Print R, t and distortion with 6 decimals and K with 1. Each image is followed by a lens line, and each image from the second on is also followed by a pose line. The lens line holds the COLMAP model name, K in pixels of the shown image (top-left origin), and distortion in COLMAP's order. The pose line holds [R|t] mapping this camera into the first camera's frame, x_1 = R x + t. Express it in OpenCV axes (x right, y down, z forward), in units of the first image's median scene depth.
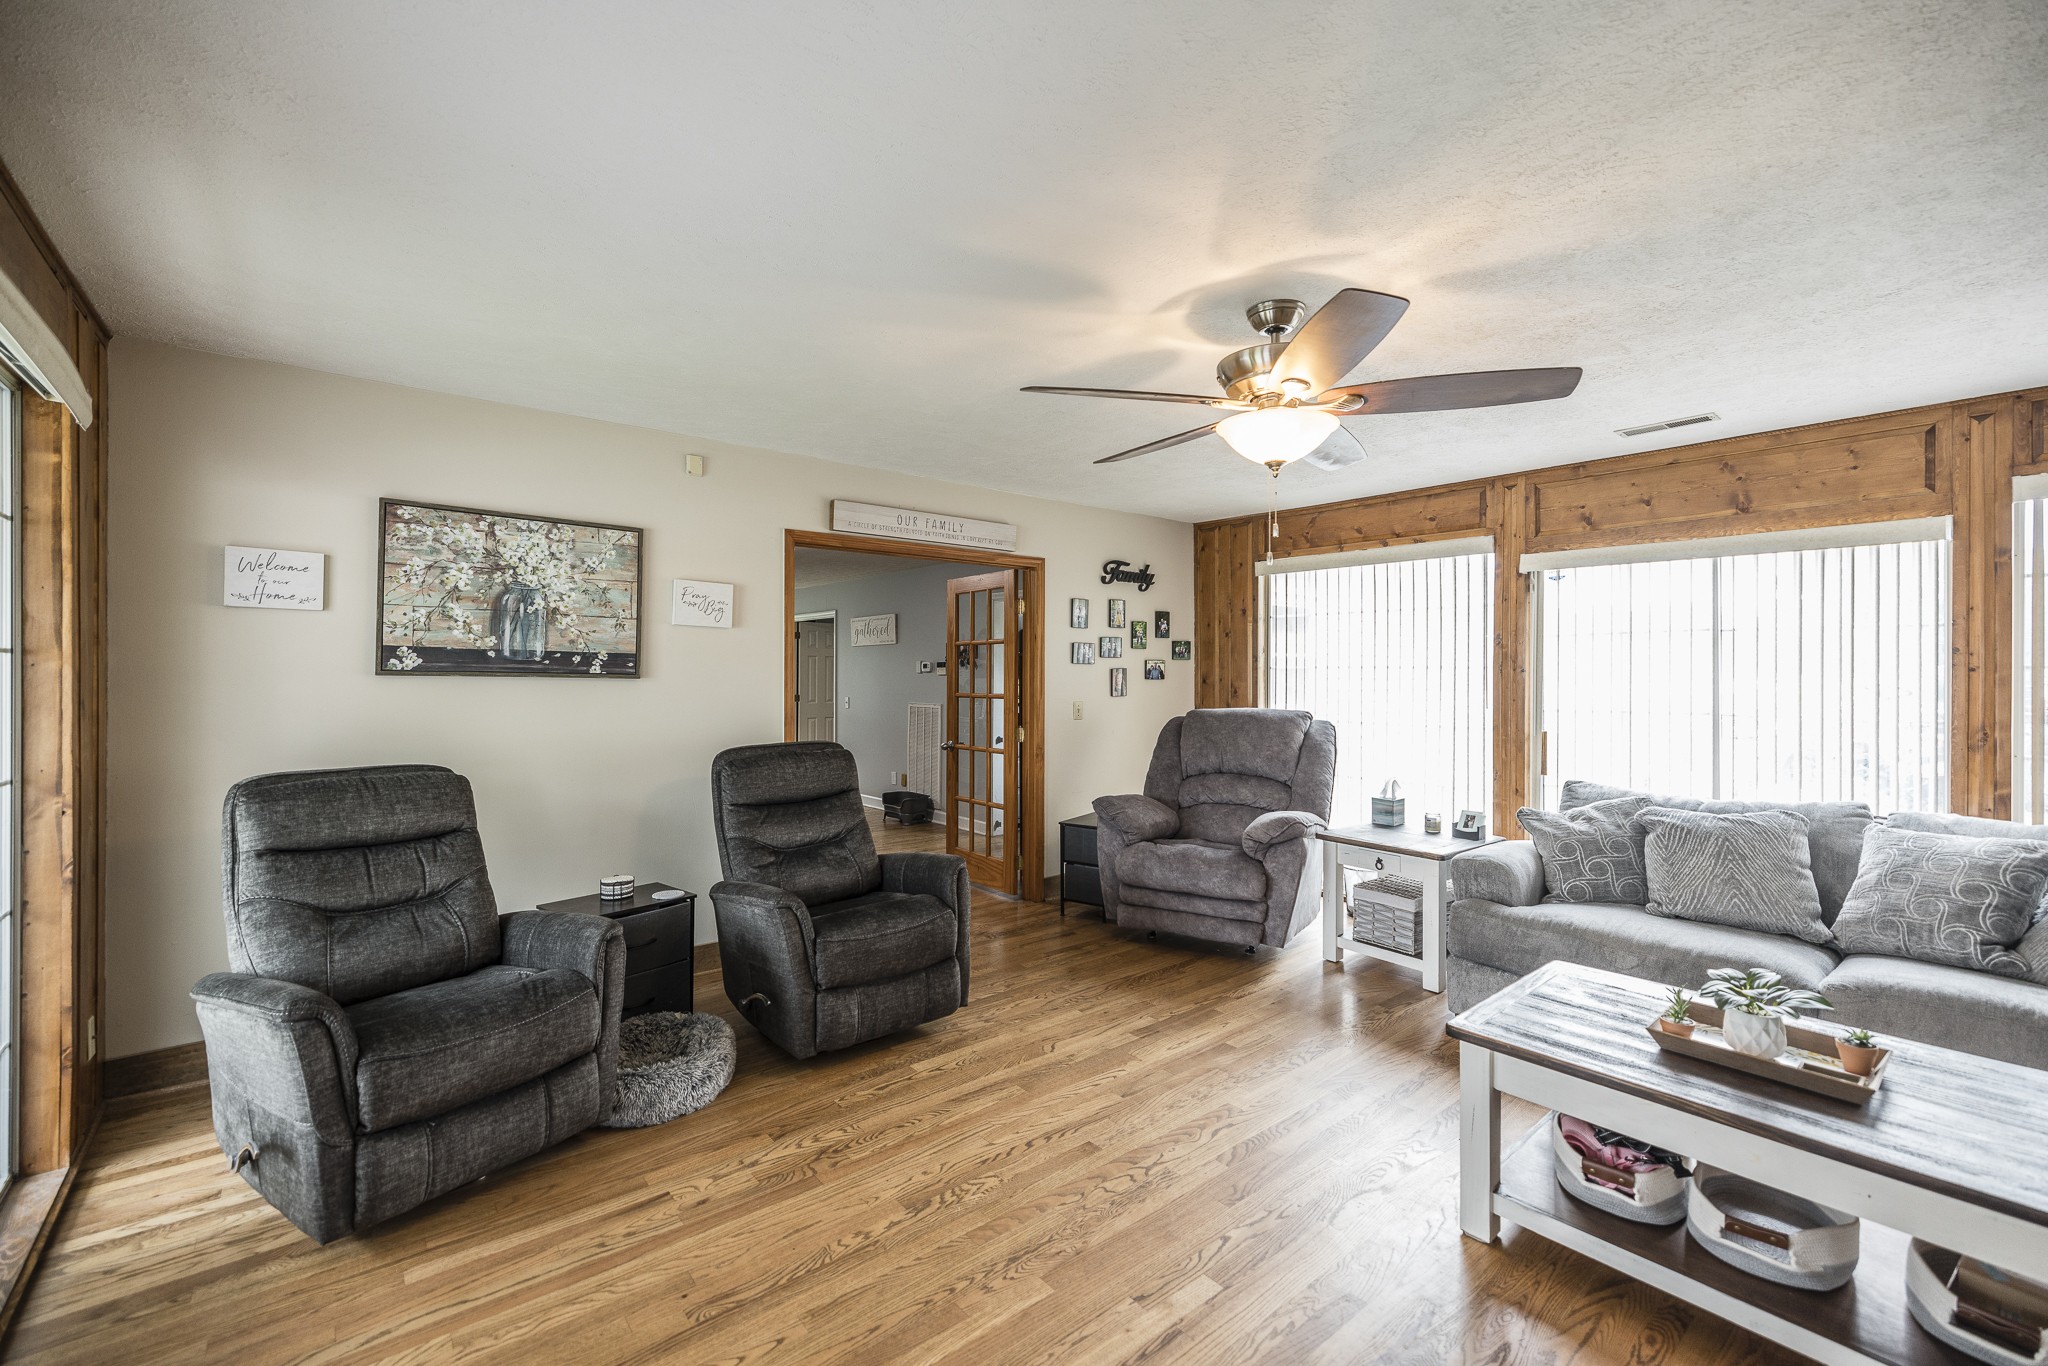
lens RADIAL K [[859.8, 0, 1015.7], [0, 859.8, 672.7], [0, 0, 1]] dist [0.002922, 0.000638]
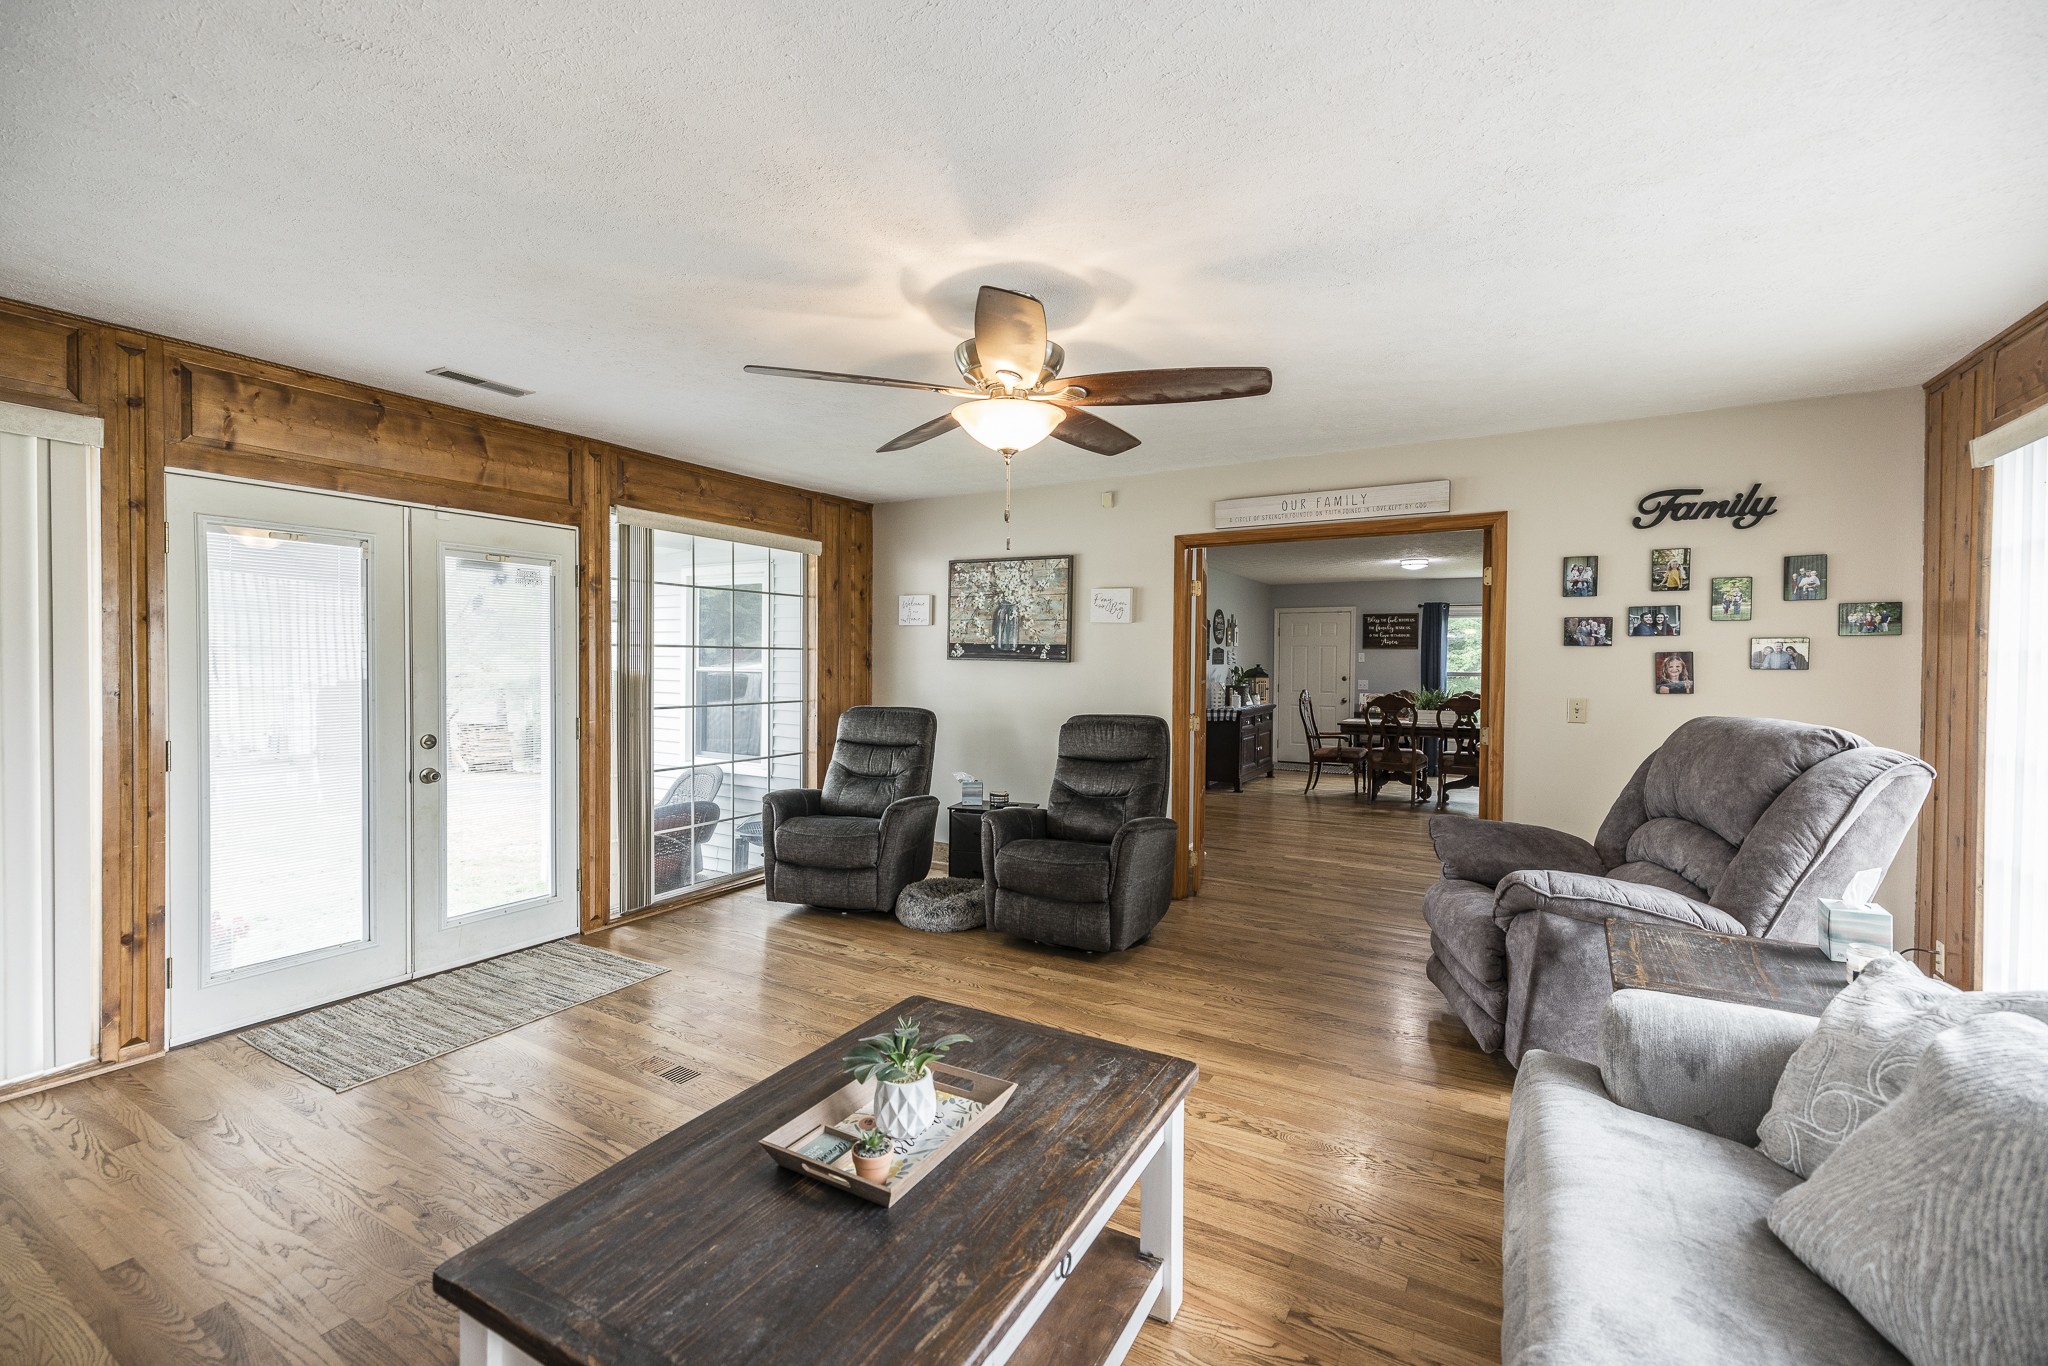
lens RADIAL K [[859.8, 0, 1018.8], [0, 859.8, 681.0], [0, 0, 1]] dist [0.002922, 0.000638]
pose [[0.348533, 0.023749, -0.936996, 0.908803], [-0.000801, 0.999686, 0.025040, 0.002239], [0.937296, -0.007977, 0.348443, 0.463723]]
